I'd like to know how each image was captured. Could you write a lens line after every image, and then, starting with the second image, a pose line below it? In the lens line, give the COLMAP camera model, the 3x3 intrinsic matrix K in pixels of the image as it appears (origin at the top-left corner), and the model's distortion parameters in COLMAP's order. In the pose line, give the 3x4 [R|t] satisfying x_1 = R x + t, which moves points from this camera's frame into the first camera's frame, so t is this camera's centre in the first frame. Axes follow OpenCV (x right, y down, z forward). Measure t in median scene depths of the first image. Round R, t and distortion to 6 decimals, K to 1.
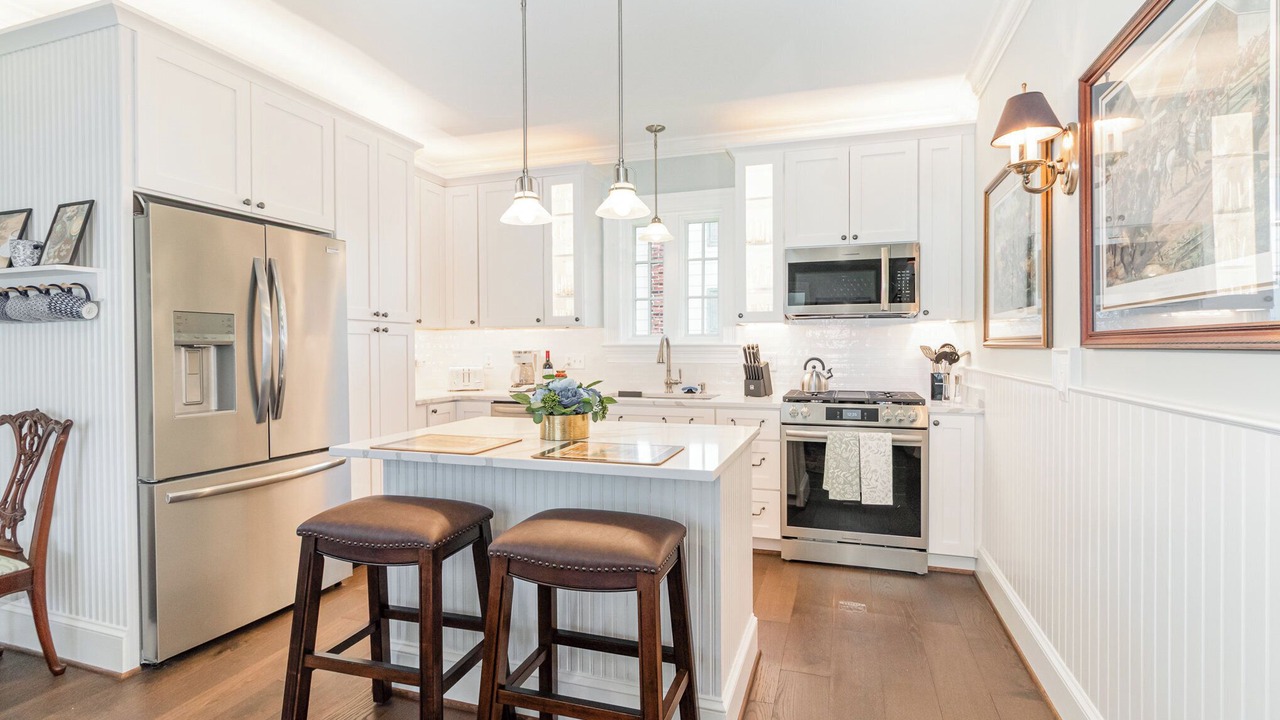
lens RADIAL K [[609.5, 0, 646.7], [0, 609.5, 350.4], [0, 0, 1]] dist [0.004846, 0.000370]
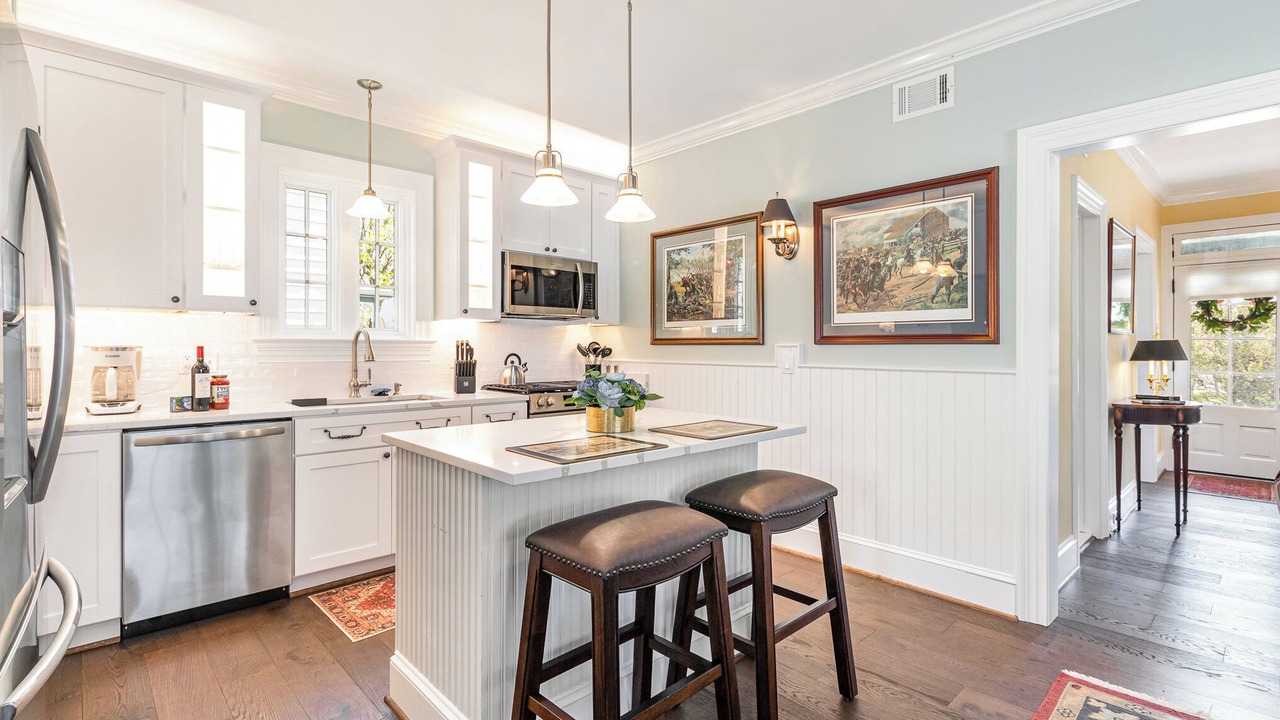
lens RADIAL K [[609.5, 0, 669.2], [0, 609.5, 342.9], [0, 0, 1]] dist [0.004846, 0.000370]
pose [[0.454148, 0.009167, 0.890879, -0.566863], [0.003355, 0.999922, -0.011999, 0.007093], [-0.890920, 0.008439, 0.454082, 0.256253]]
